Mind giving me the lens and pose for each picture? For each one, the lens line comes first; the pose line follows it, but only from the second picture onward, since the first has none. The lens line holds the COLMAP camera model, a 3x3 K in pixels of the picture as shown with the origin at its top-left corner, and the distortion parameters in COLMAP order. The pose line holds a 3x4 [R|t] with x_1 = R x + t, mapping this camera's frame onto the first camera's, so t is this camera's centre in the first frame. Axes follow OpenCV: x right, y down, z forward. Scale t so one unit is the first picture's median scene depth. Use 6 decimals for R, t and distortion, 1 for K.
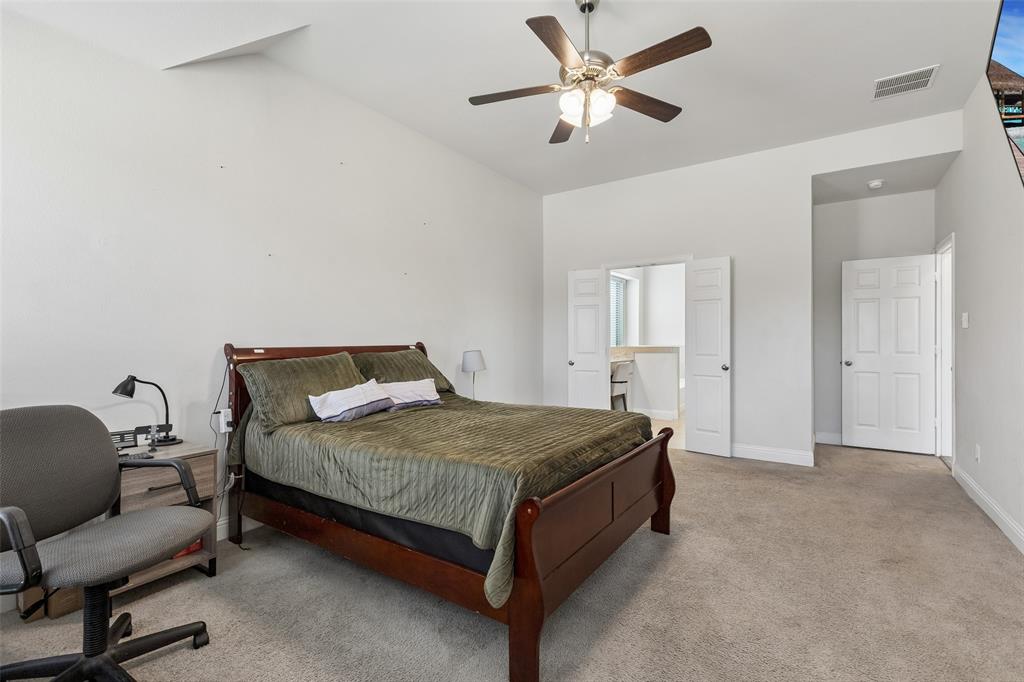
lens RADIAL K [[467.3, 0, 514.2], [0, 467.3, 337.7], [0, 0, 1]] dist [0.002907, 0.000092]
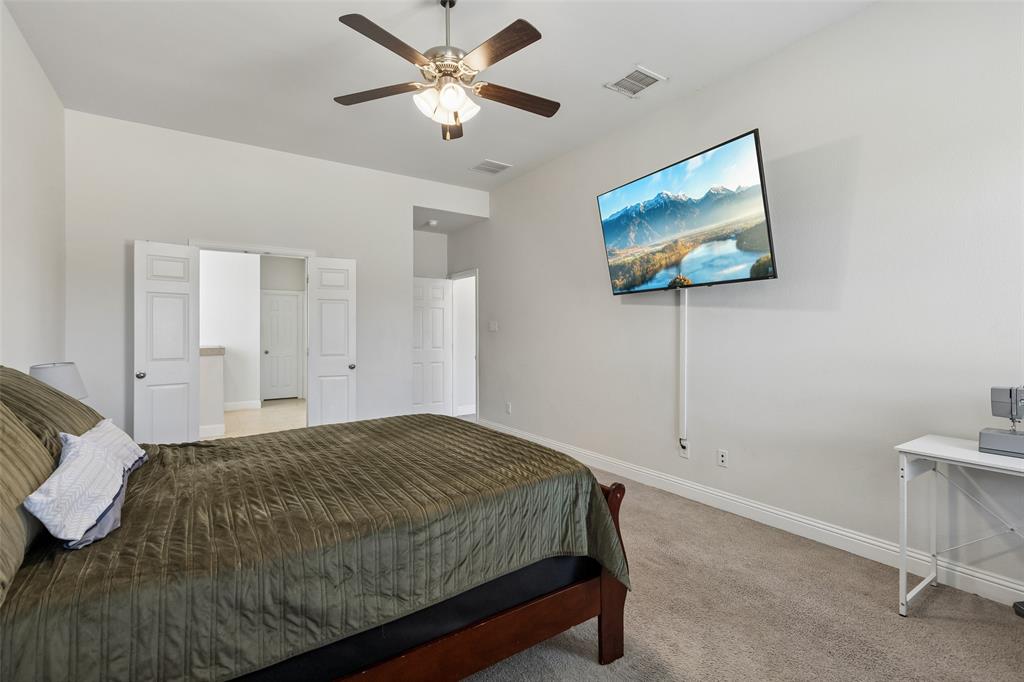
lens RADIAL K [[467.3, 0, 514.2], [0, 467.3, 337.7], [0, 0, 1]] dist [0.002907, 0.000092]
pose [[0.365662, -0.008848, 0.930706, -0.427523], [-0.002937, 0.999939, 0.010660, -0.012827], [-0.930743, -0.006631, 0.365614, 0.306601]]
